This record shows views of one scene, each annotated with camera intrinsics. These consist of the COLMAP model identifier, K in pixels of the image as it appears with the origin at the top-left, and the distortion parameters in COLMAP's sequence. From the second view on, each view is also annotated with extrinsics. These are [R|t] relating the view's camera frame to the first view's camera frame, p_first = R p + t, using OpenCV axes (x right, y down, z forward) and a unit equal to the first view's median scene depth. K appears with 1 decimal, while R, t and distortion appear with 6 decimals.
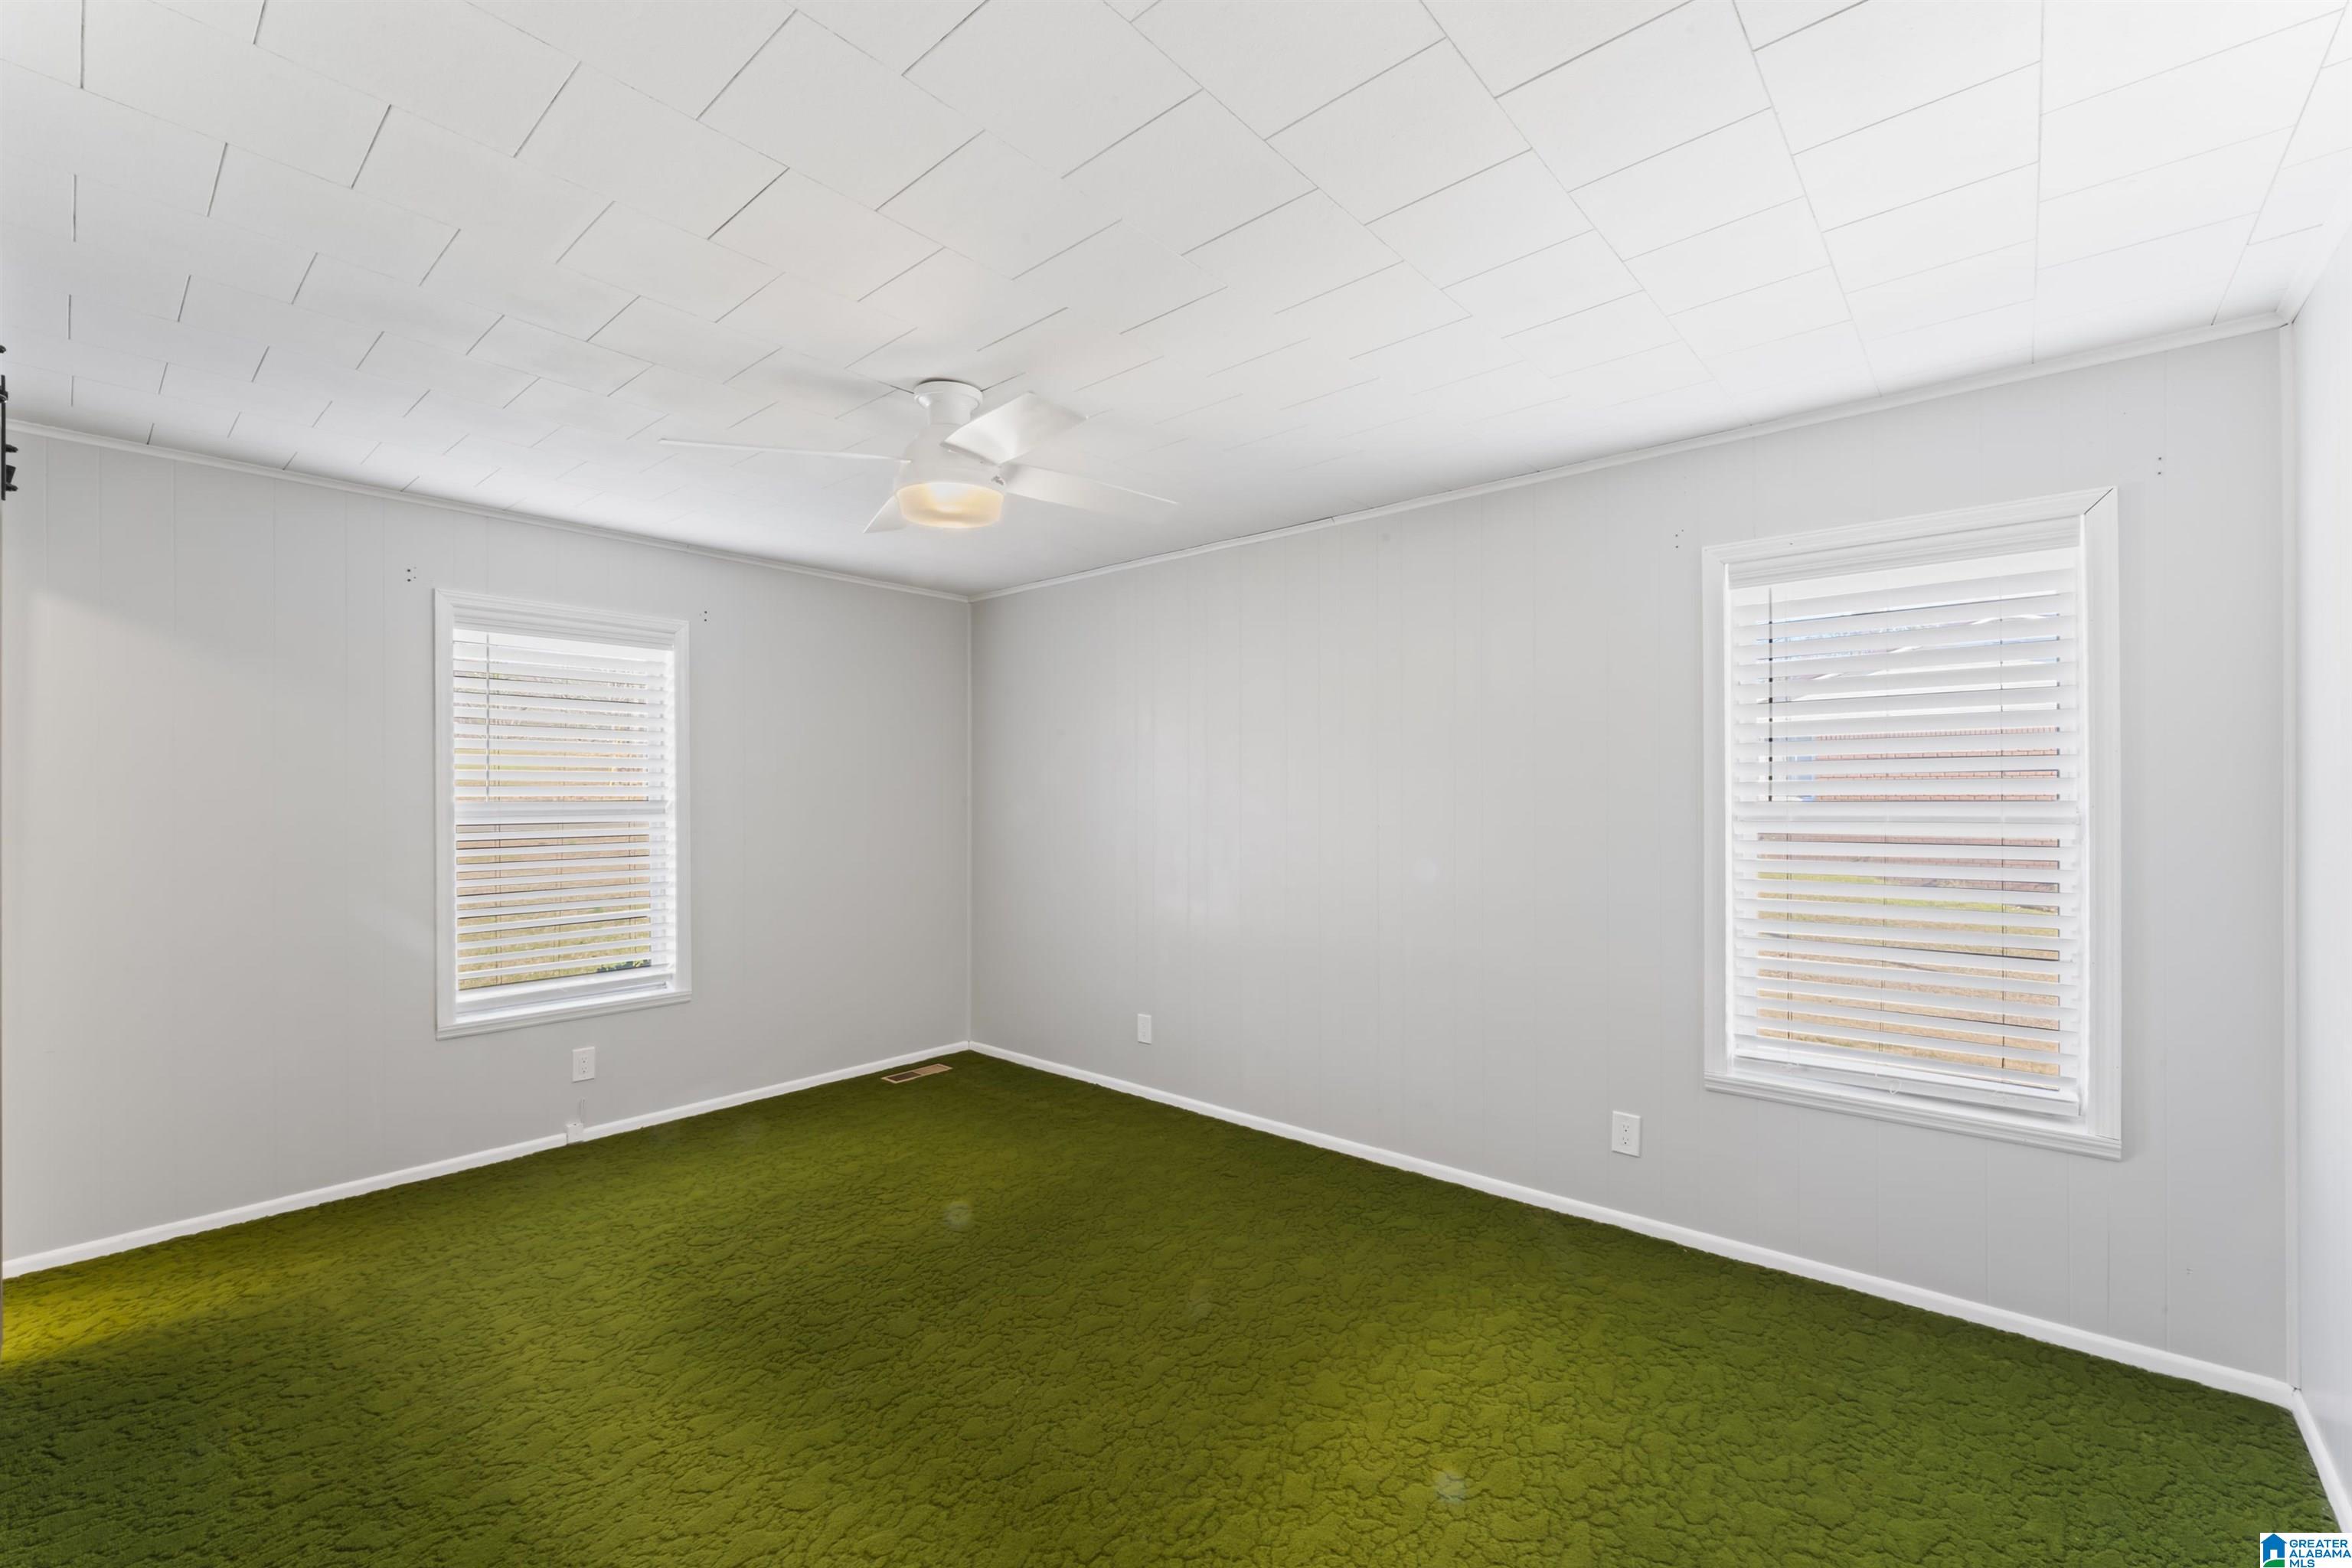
lens RADIAL K [[953.8, 0, 1186.3], [0, 953.8, 792.2], [0, 0, 1]] dist [-0.001097, 0.000789]
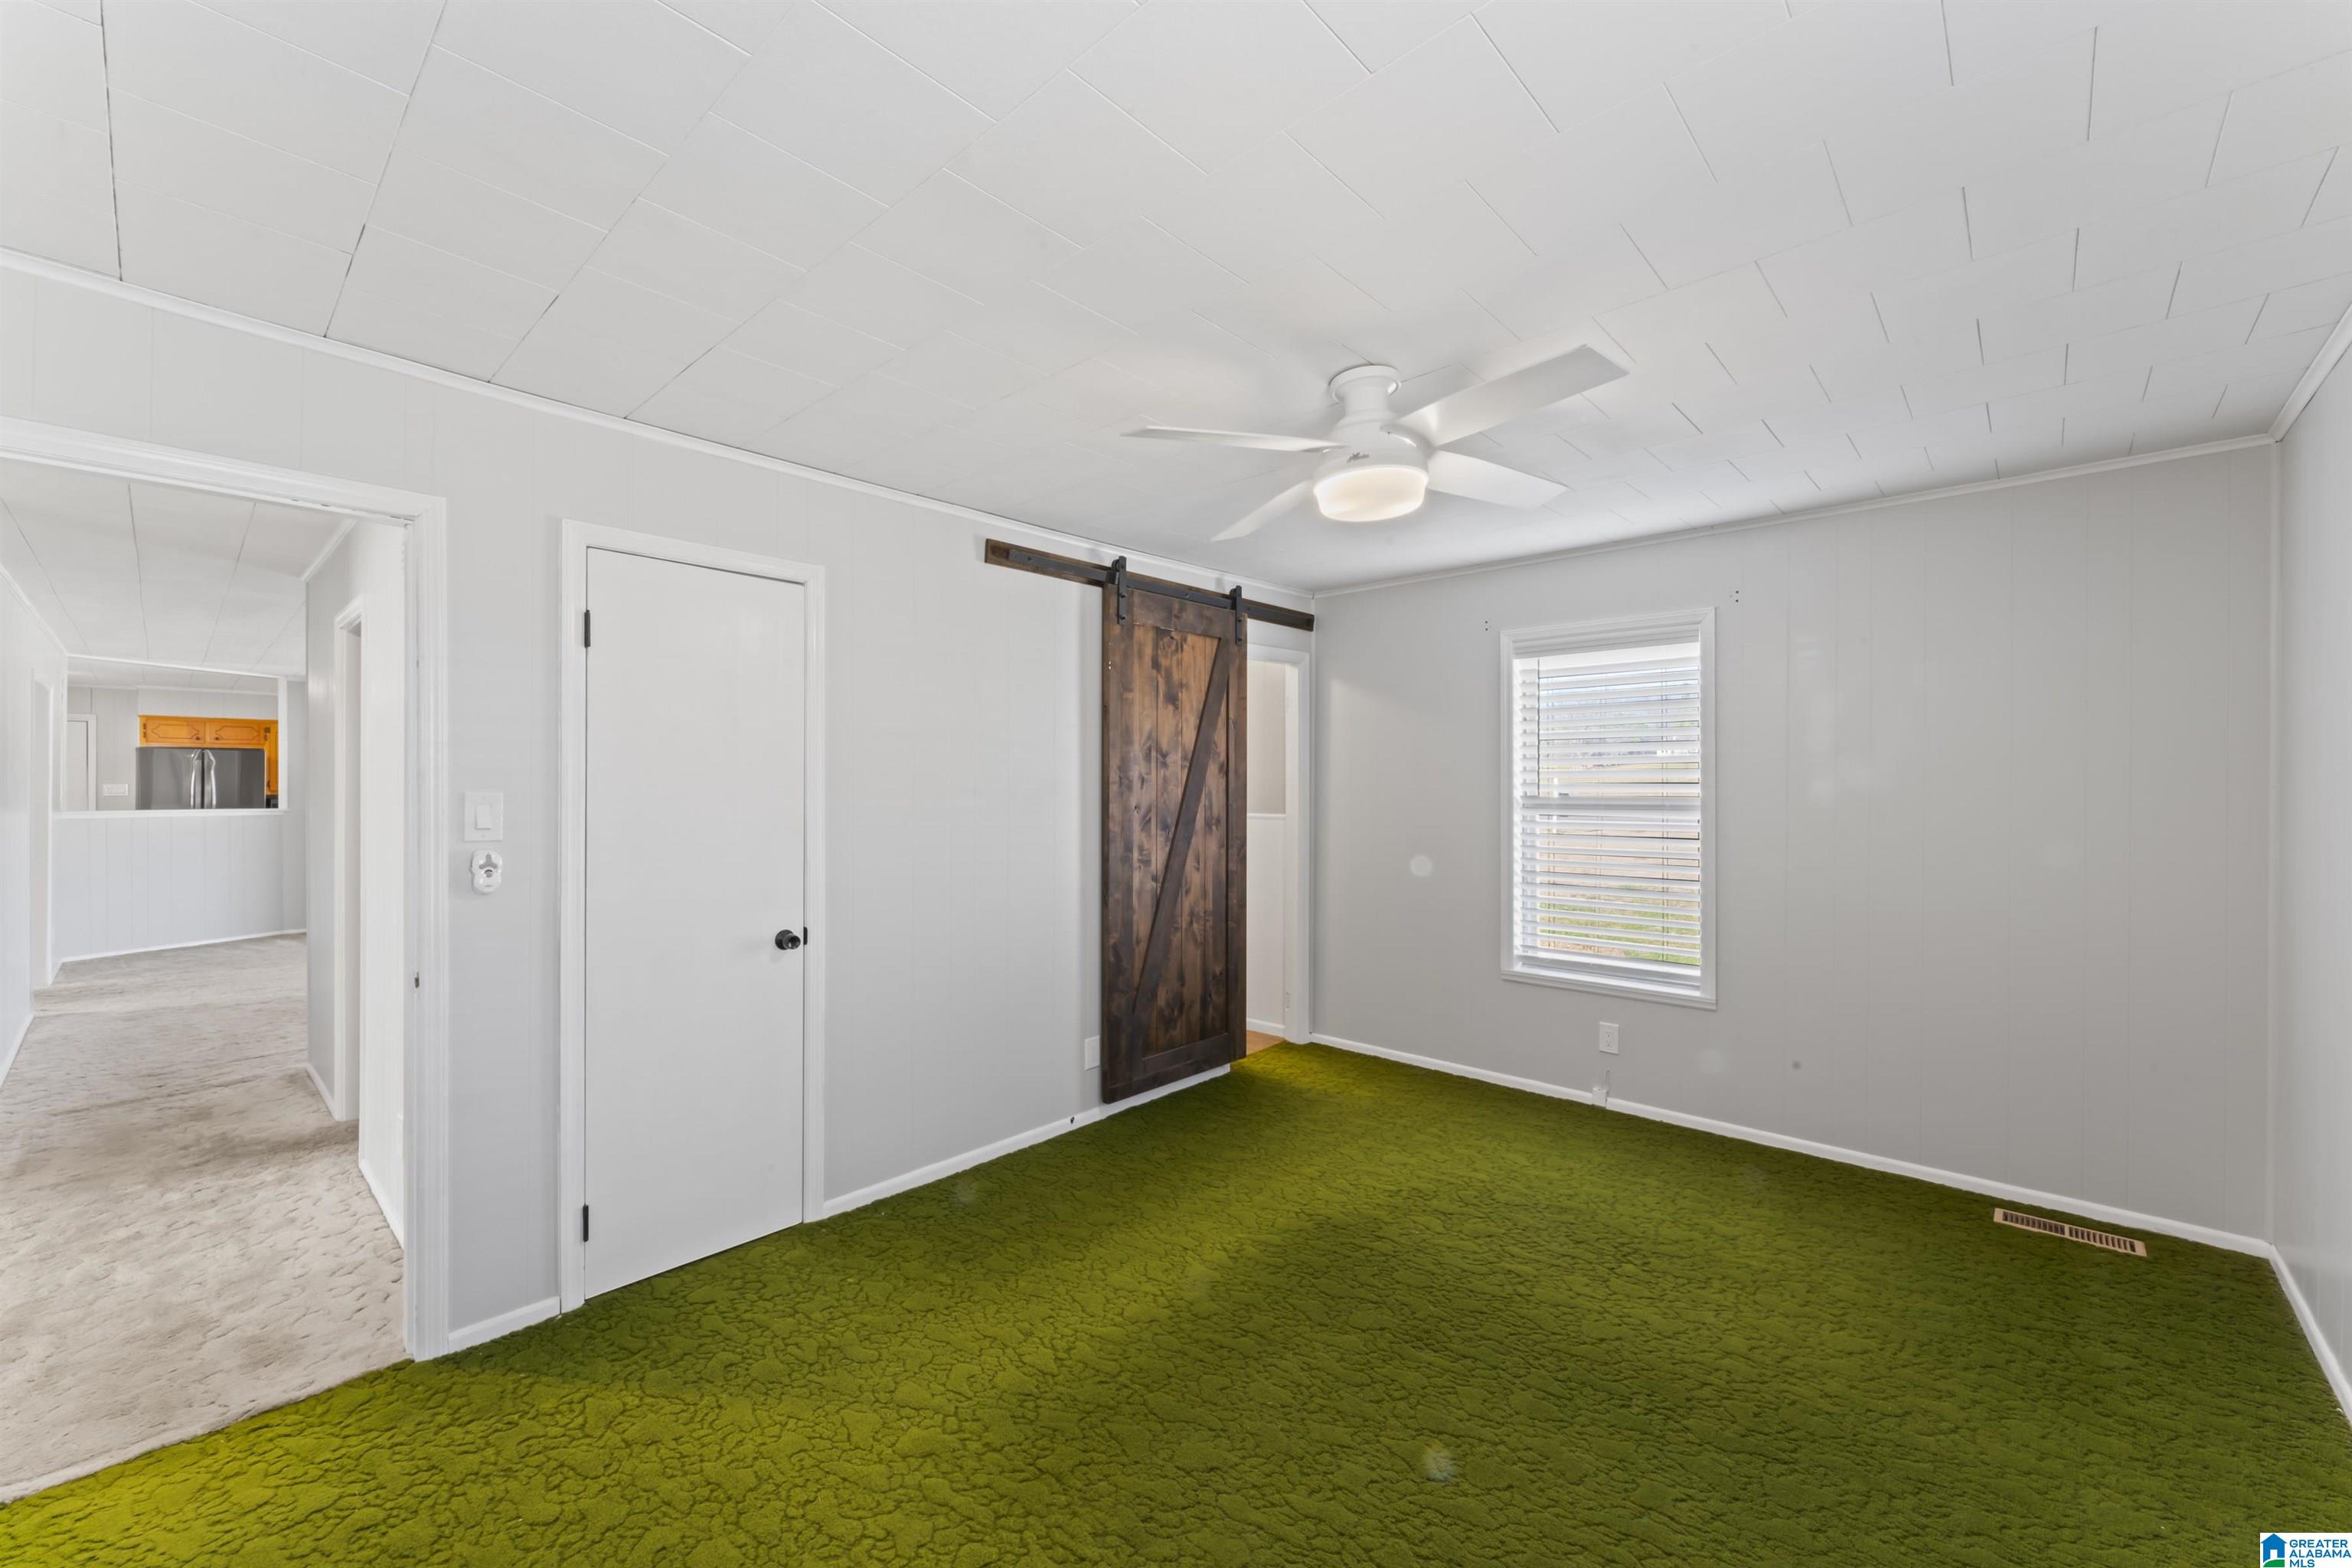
lens RADIAL K [[953.8, 0, 1191.9], [0, 953.8, 780.5], [0, 0, 1]] dist [-0.001097, 0.000789]
pose [[-0.021664, -0.006222, -0.999746, 0.563887], [0.000367, 0.999981, -0.006231, -0.003024], [0.999765, -0.000502, -0.021661, 0.658109]]
